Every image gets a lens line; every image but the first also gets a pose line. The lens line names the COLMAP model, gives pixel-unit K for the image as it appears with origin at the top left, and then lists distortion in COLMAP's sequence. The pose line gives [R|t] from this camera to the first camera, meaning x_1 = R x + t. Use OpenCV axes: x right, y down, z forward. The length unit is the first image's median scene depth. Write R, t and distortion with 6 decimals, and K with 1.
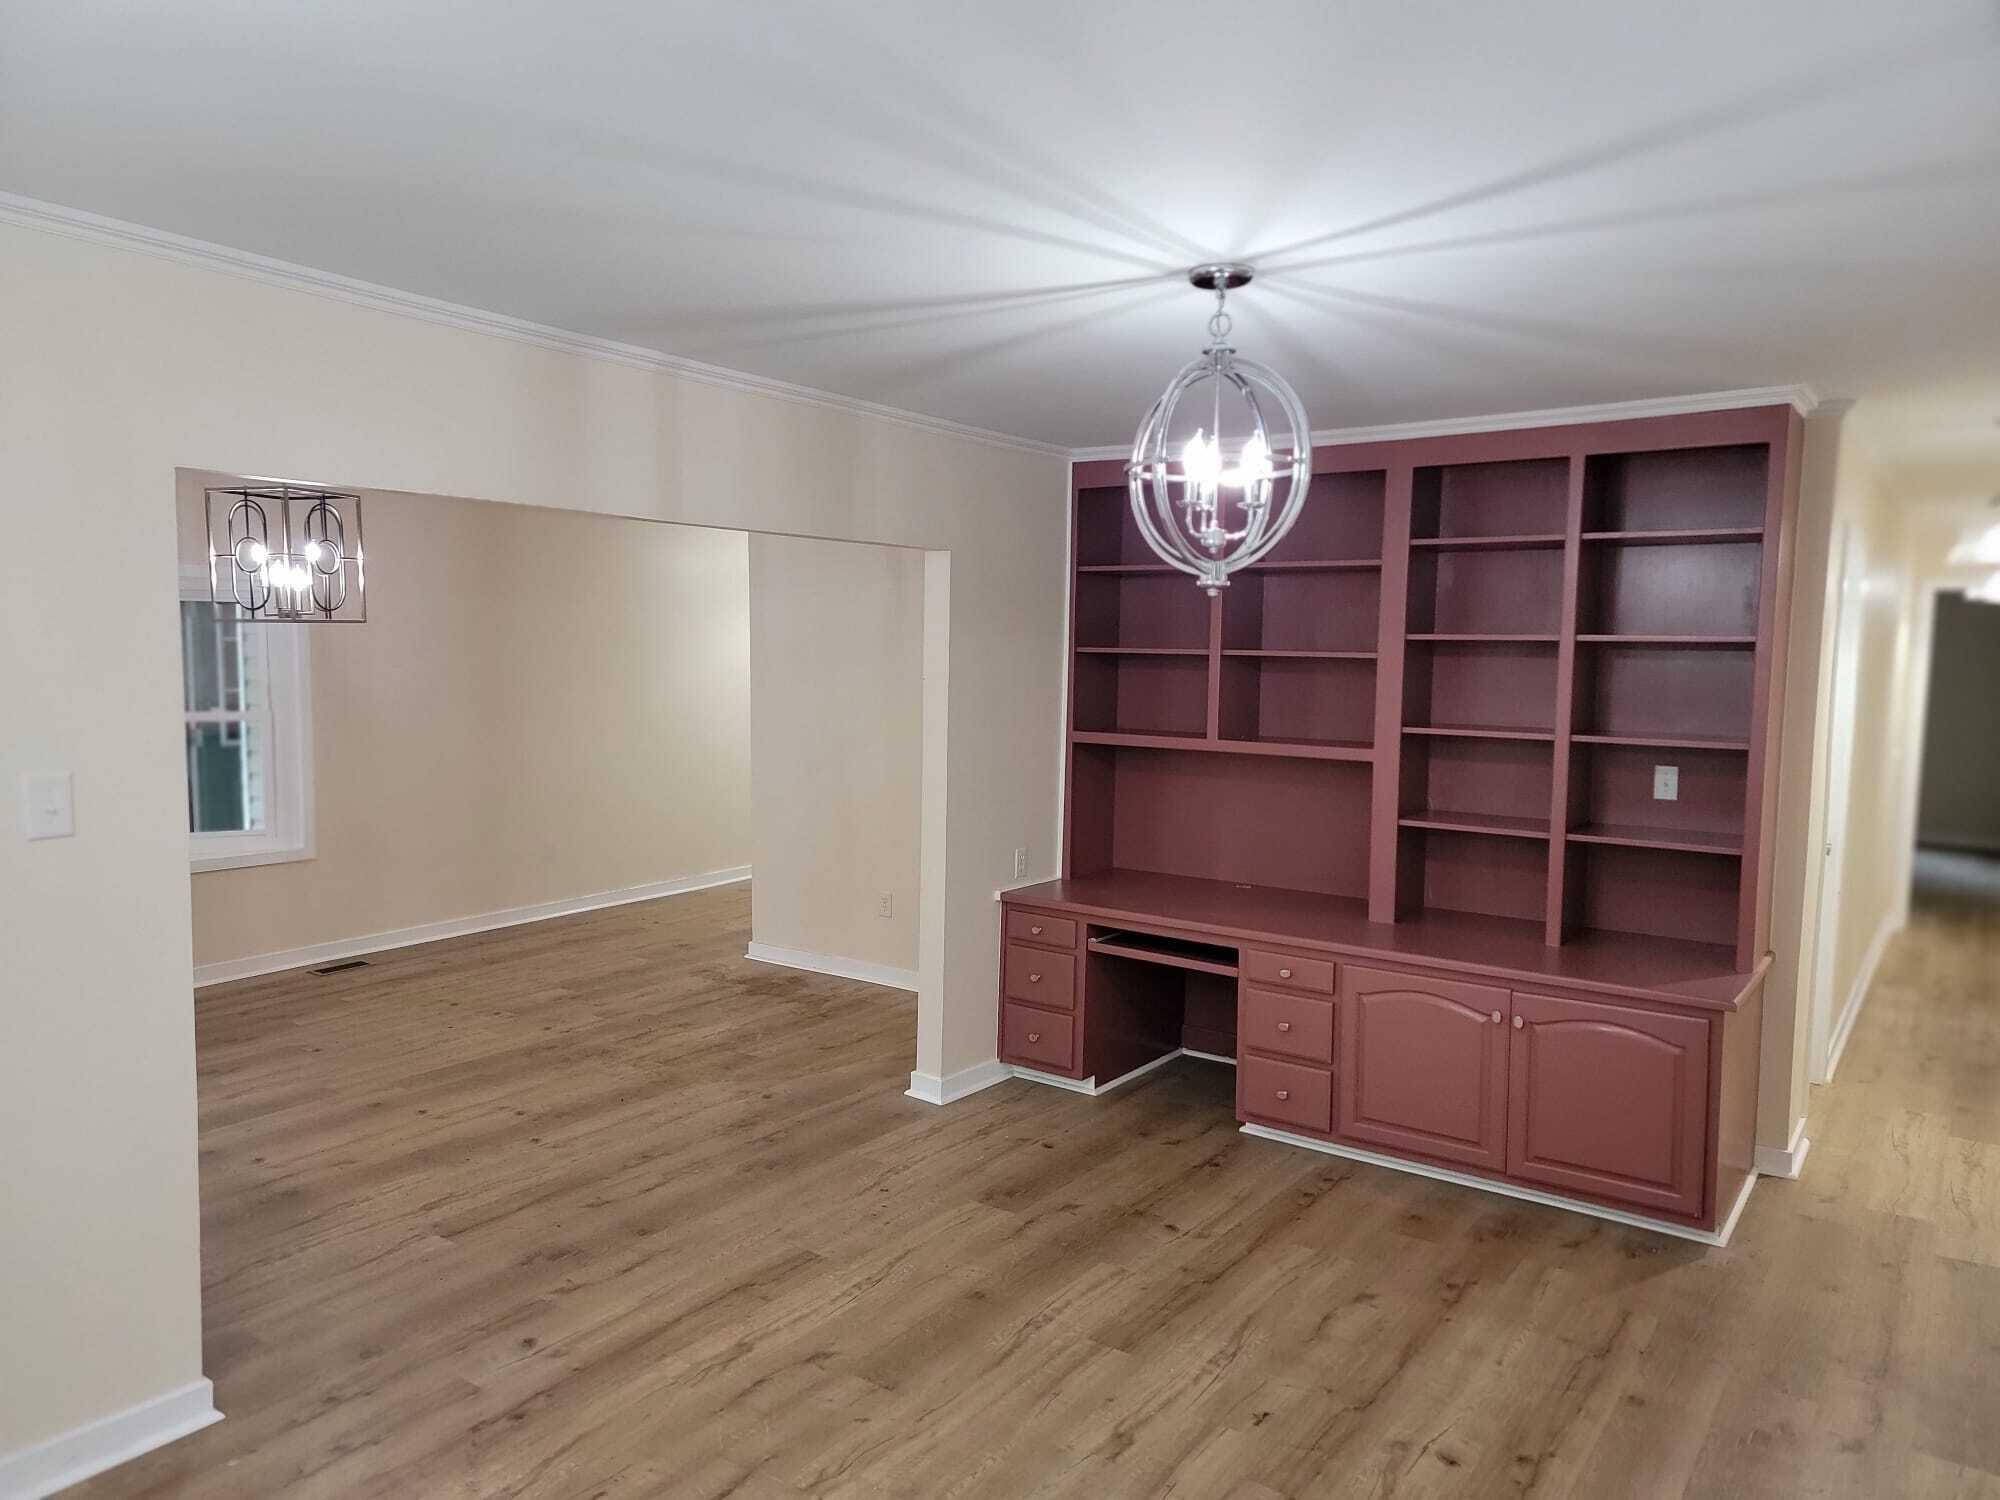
lens RADIAL K [[1543.2, 0, 1000.0], [0, 1543.2, 750.0], [0, 0, 1]] dist [0.005102, 0.002290]
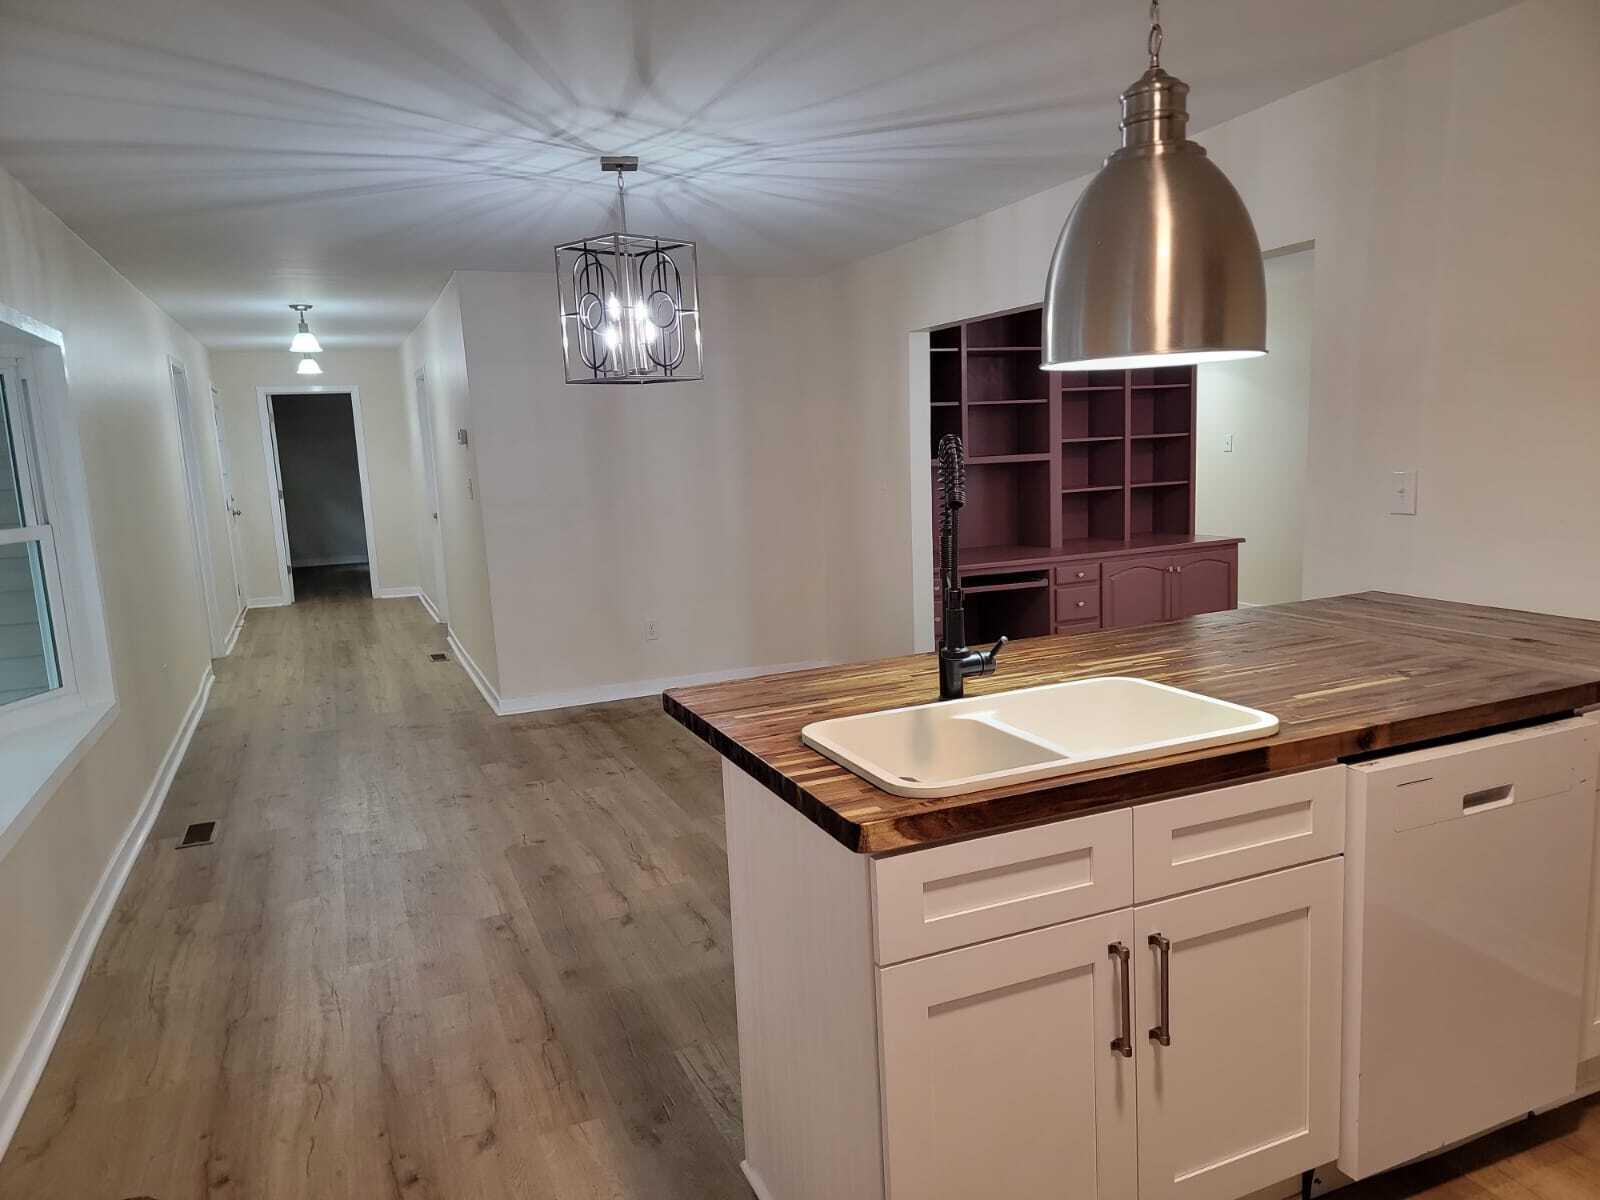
lens RADIAL K [[1116.0, 0, 805.3], [0, 1116.0, 592.6], [0, 0, 1]] dist [0.076962, -0.062749]
pose [[0.525371, -0.154341, 0.836758, -0.895822], [0.135629, 0.986028, 0.096718, -0.004363], [-0.839994, 0.062676, 0.538963, 0.461002]]
